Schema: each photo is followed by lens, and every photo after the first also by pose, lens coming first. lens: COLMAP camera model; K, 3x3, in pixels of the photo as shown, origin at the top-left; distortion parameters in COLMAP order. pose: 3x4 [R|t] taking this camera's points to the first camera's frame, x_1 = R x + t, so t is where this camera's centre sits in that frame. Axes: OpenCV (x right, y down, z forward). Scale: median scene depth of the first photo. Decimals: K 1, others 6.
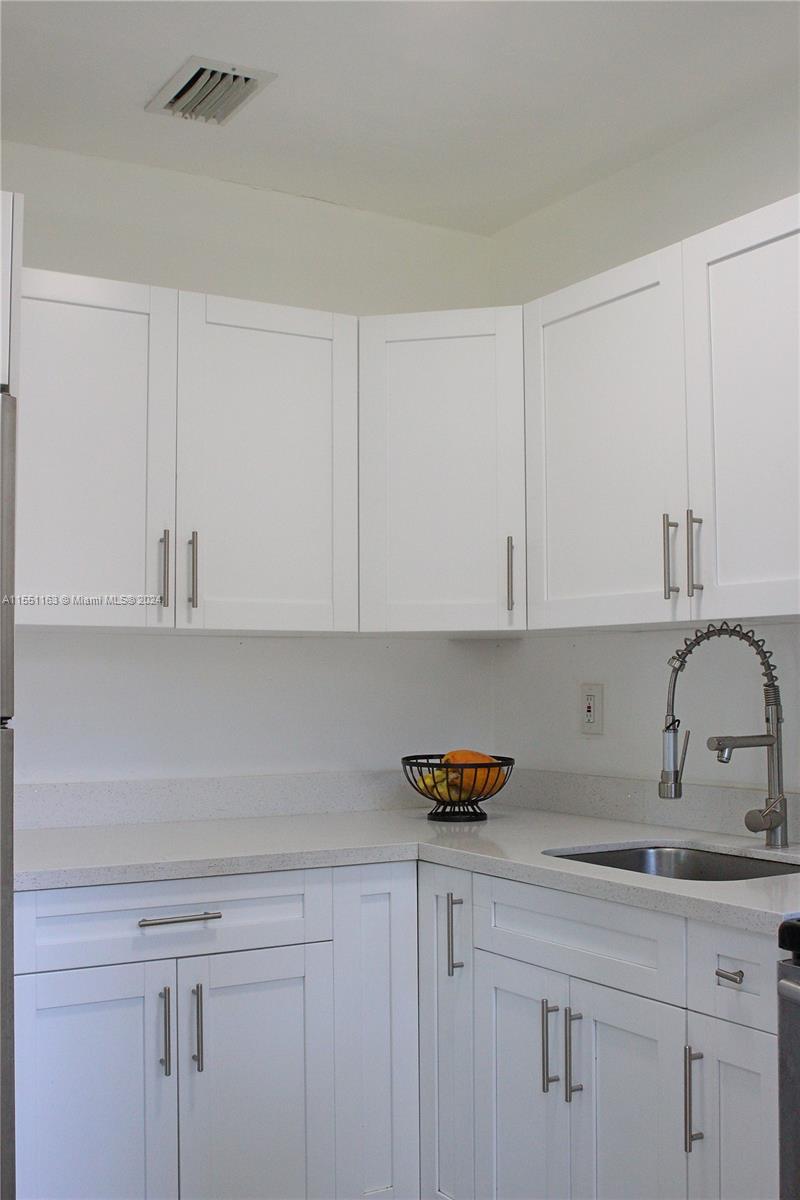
lens RADIAL K [[1306.2, 0, 400.0], [0, 1306.2, 600.0], [0, 0, 1]] dist [-0.100236, -0.012389]
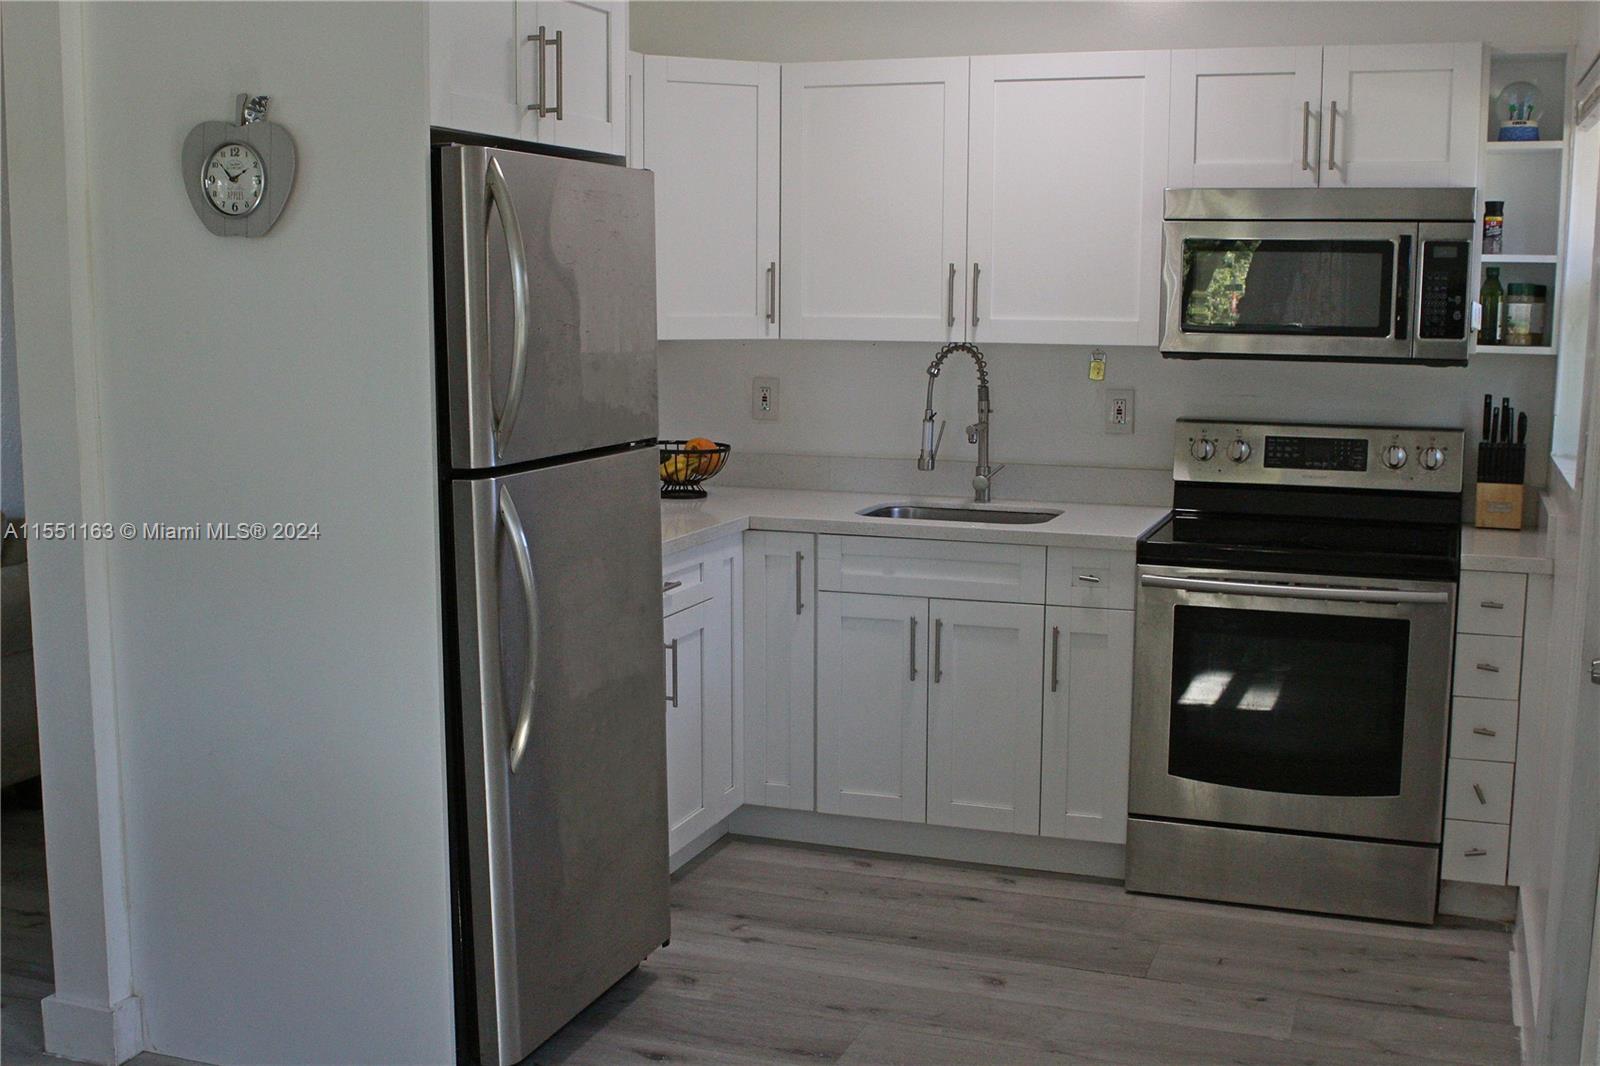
lens RADIAL K [[1741.6, 0, 800.0], [0, 1741.6, 533.0], [0, 0, 1]] dist [-0.100236, -0.012389]
pose [[0.771088, -0.077131, 0.632039, -1.054767], [-0.048386, 0.982667, 0.178951, -0.103571], [-0.634887, -0.168569, 0.753991, -0.307162]]
